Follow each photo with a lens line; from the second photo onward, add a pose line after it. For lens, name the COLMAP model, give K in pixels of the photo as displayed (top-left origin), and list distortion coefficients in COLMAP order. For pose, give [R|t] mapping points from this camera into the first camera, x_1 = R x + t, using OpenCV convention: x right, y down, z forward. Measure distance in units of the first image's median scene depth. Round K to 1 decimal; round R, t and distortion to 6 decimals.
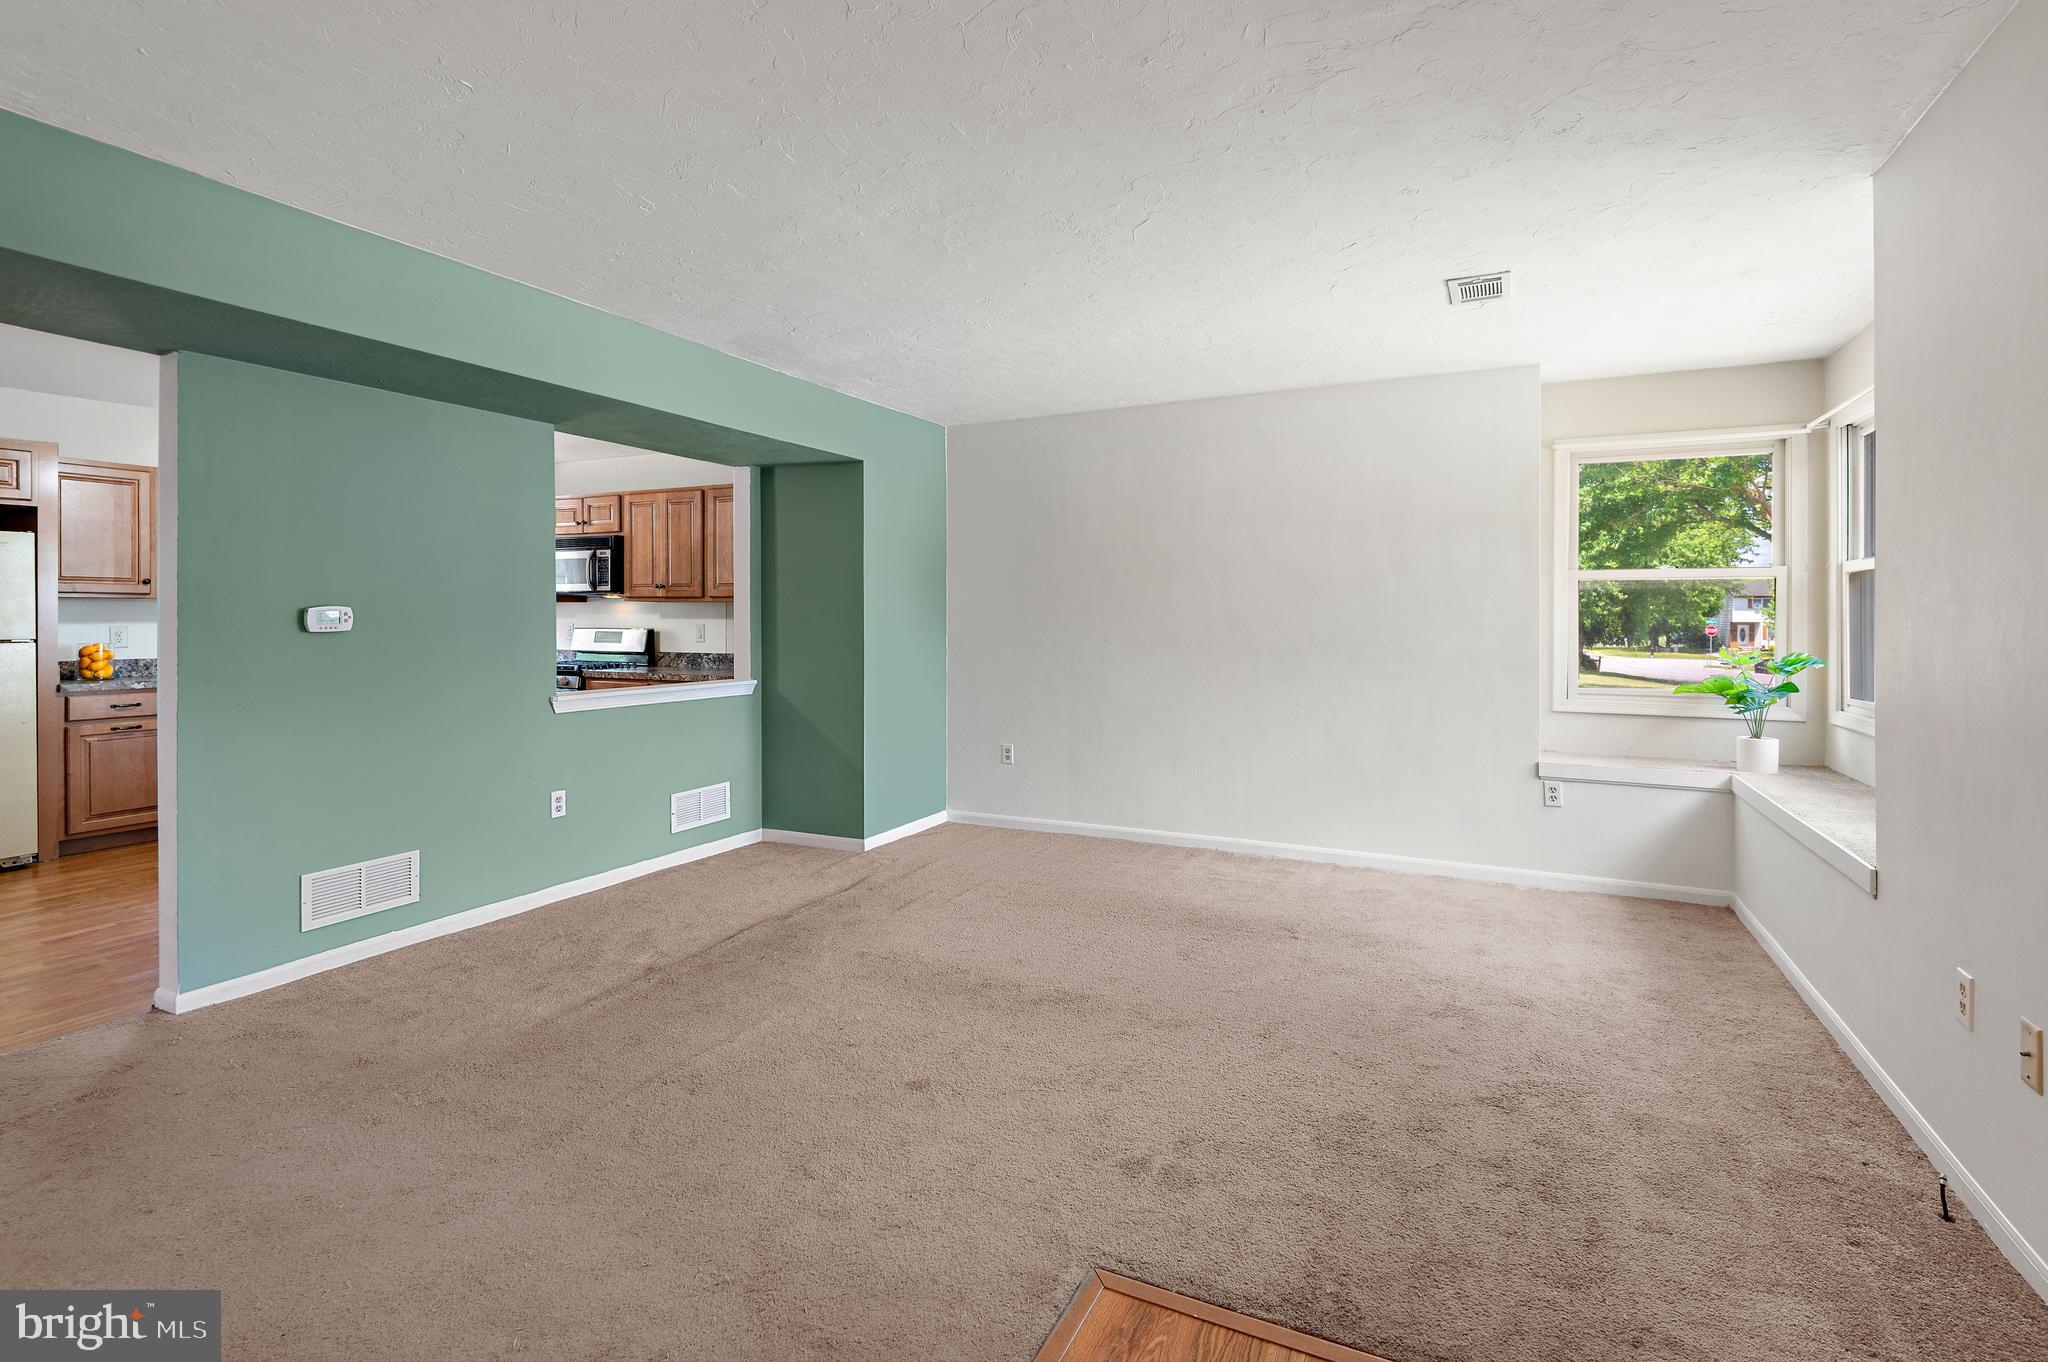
lens RADIAL K [[938.5, 0, 1029.5], [0, 938.5, 621.8], [0, 0, 1]] dist [0.020563, -0.011887]
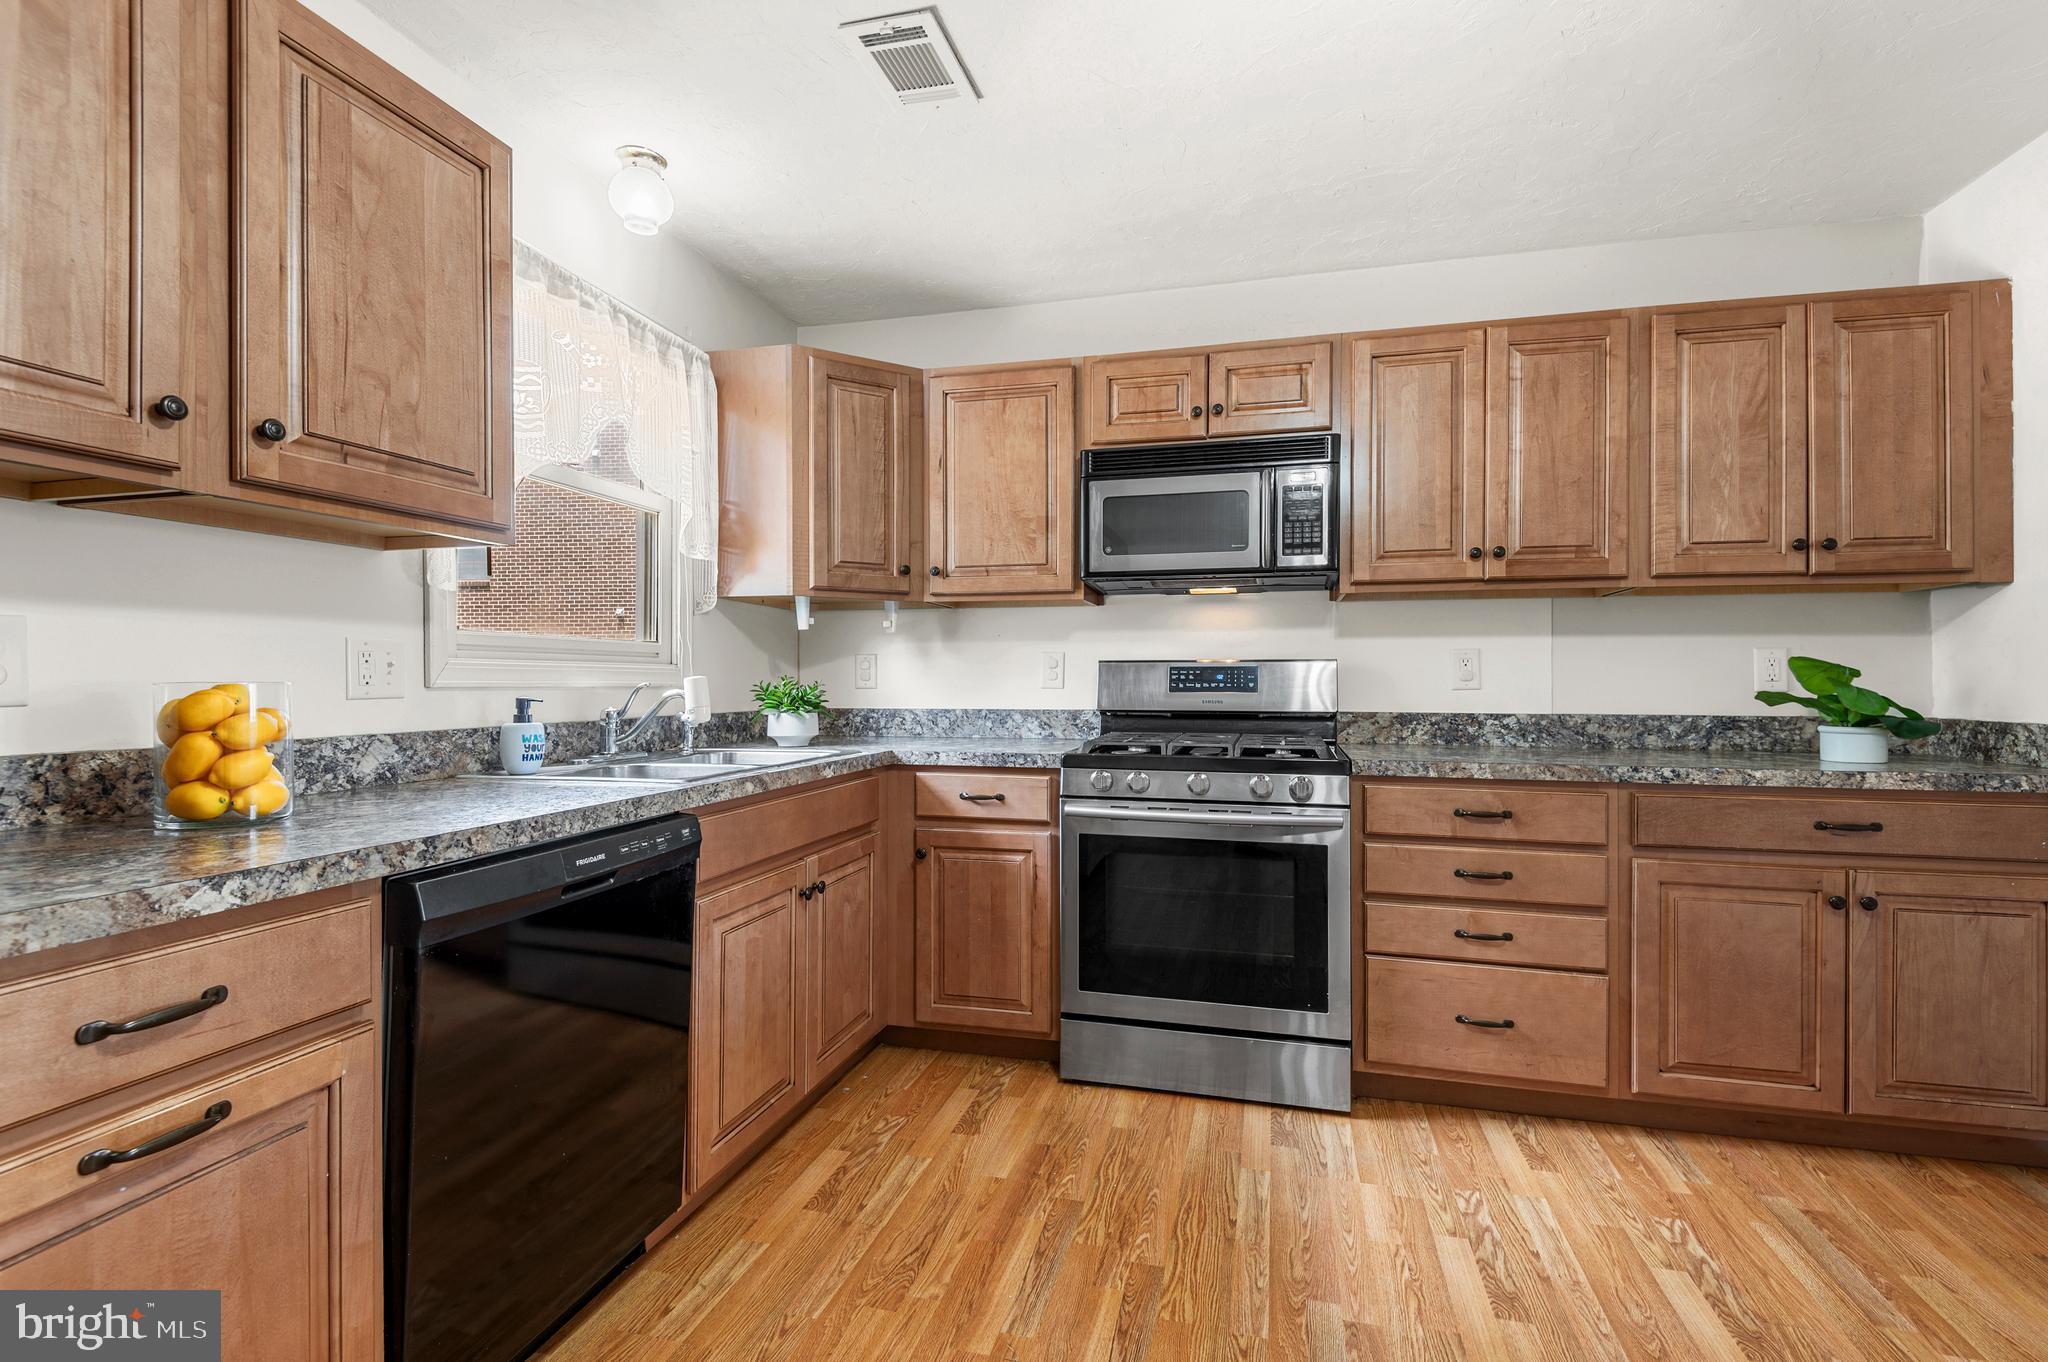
lens RADIAL K [[938.5, 0, 1048.5], [0, 938.5, 674.0], [0, 0, 1]] dist [0.020563, -0.011887]
pose [[0.975810, 0.002600, 0.218606, -0.819232], [-0.000750, 0.999963, -0.008544, 0.023238], [-0.218621, 0.008173, 0.975776, 0.776647]]
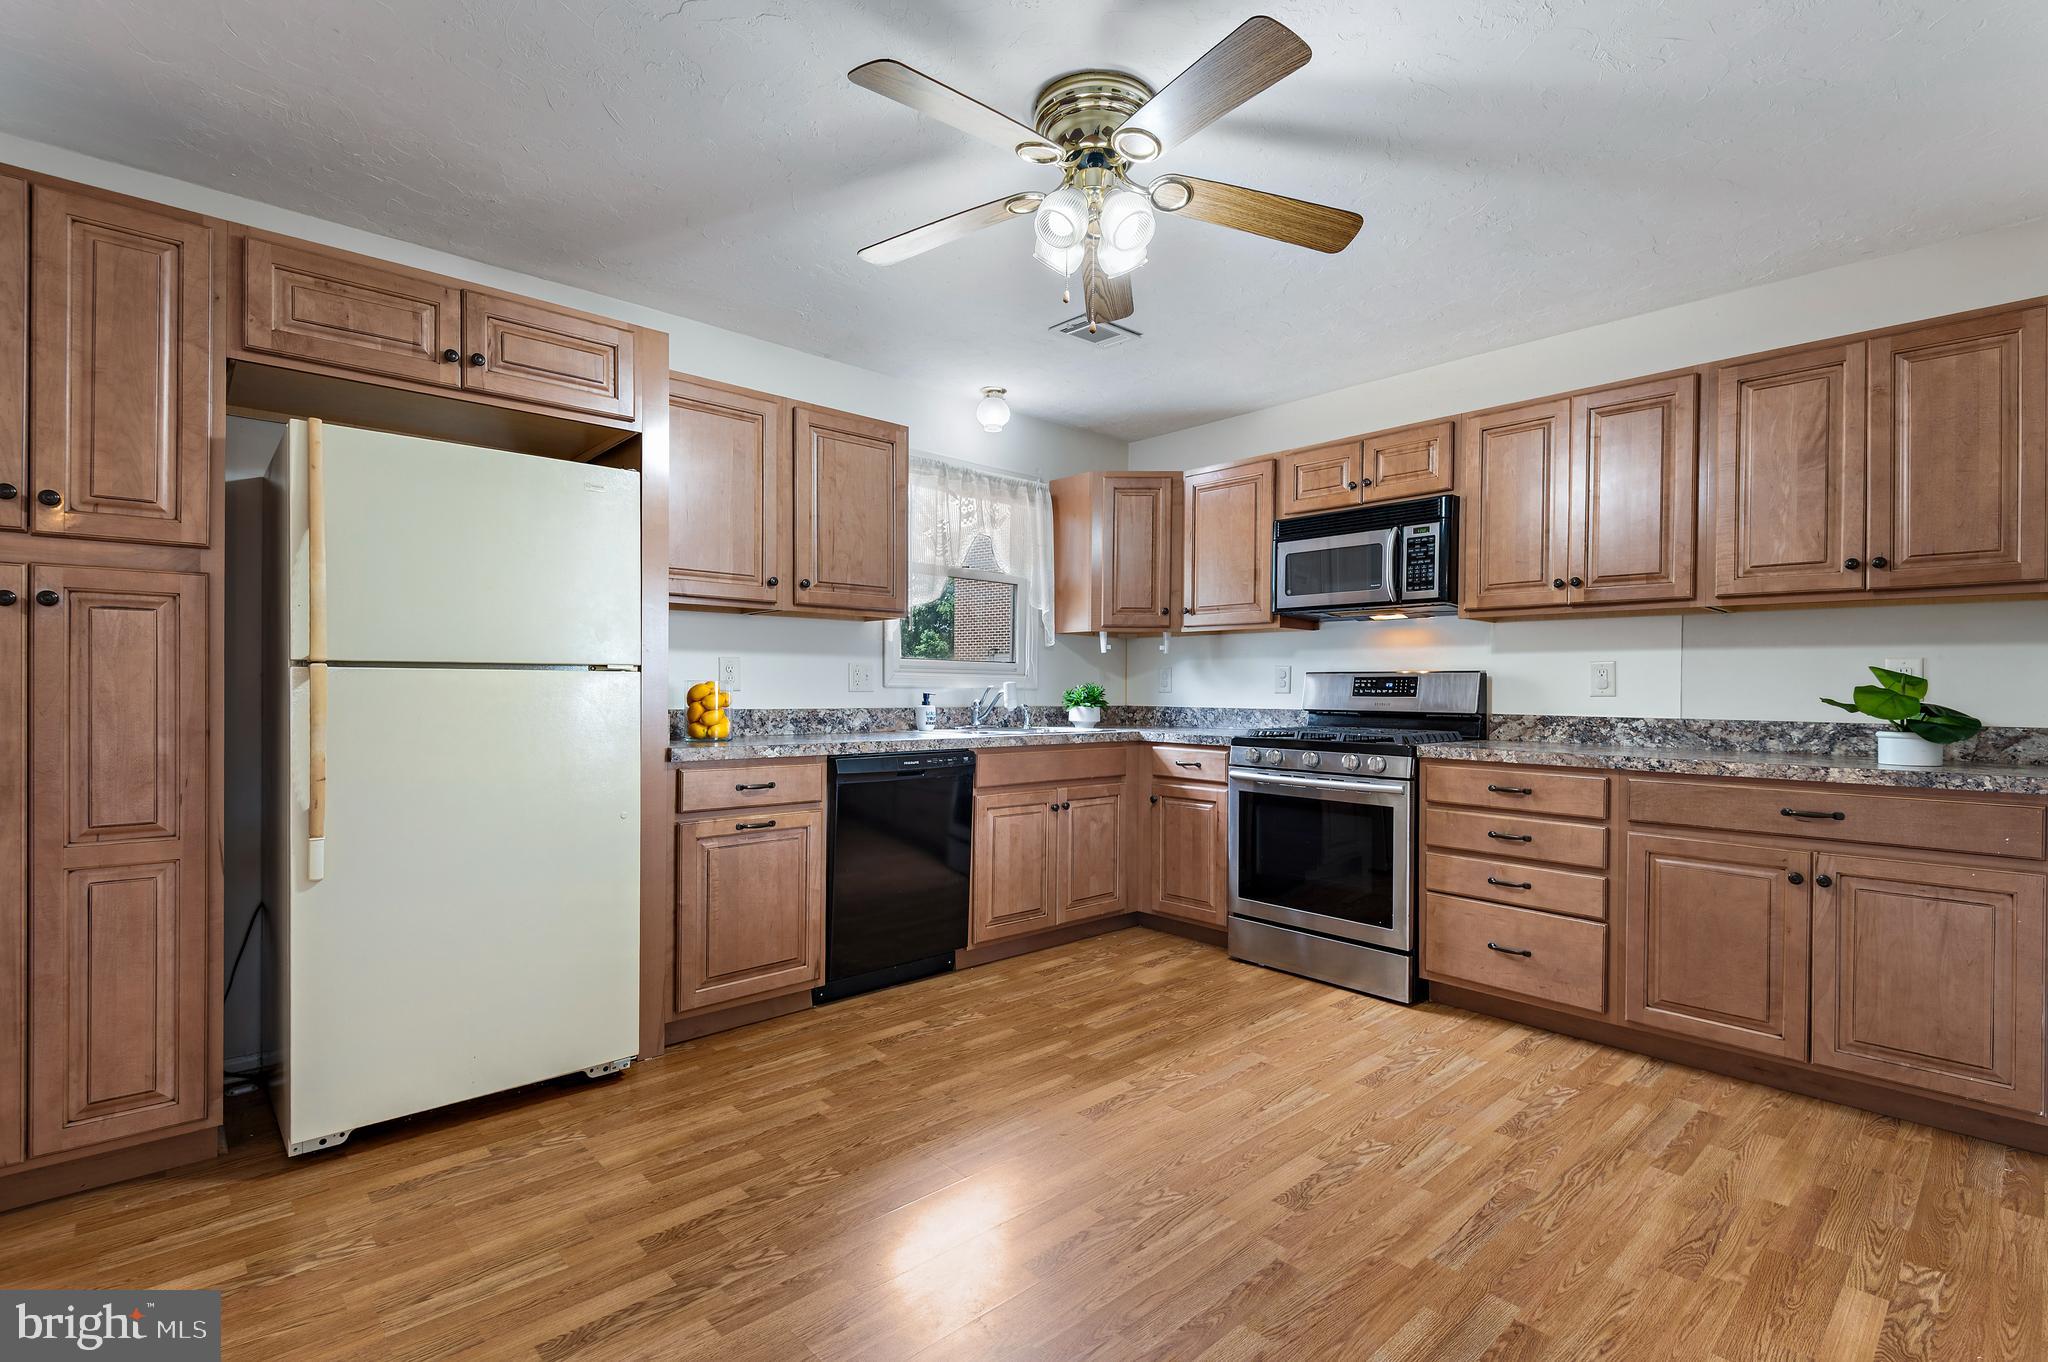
lens RADIAL K [[938.5, 0, 1022.0], [0, 938.5, 680.7], [0, 0, 1]] dist [0.020563, -0.011887]
pose [[0.931667, 0.005468, -0.363273, -0.591549], [-0.010385, 0.999879, -0.011586, 0.028330], [0.363166, 0.014567, 0.931611, 0.520878]]
